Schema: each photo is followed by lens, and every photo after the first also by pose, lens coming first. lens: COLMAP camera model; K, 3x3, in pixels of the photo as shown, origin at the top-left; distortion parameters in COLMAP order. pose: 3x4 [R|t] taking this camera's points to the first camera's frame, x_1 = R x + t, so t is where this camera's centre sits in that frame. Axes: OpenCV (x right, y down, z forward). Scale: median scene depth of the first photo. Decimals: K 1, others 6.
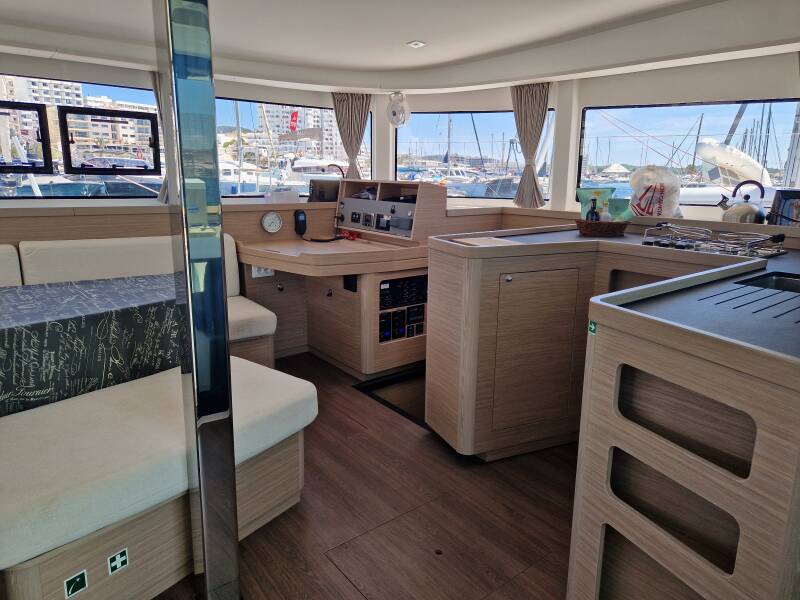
lens RADIAL K [[541.8, 0, 400.0], [0, 541.8, 300.0], [0, 0, 1]] dist [0.045613, 0.000807]
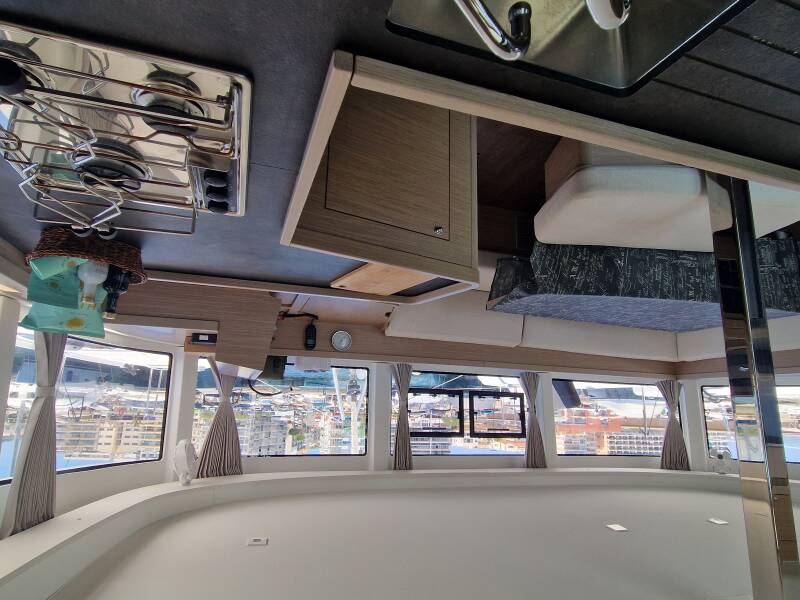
lens RADIAL K [[479.3, 0, 400.5], [0, 479.3, 311.3], [0, 0, 1]] dist [0.000599, -0.000744]
pose [[-0.532491, -0.167584, -0.829680, 0.590221], [0.209360, -0.975824, 0.062735, -0.155050], [-0.820135, -0.140296, 0.554703, 0.527492]]
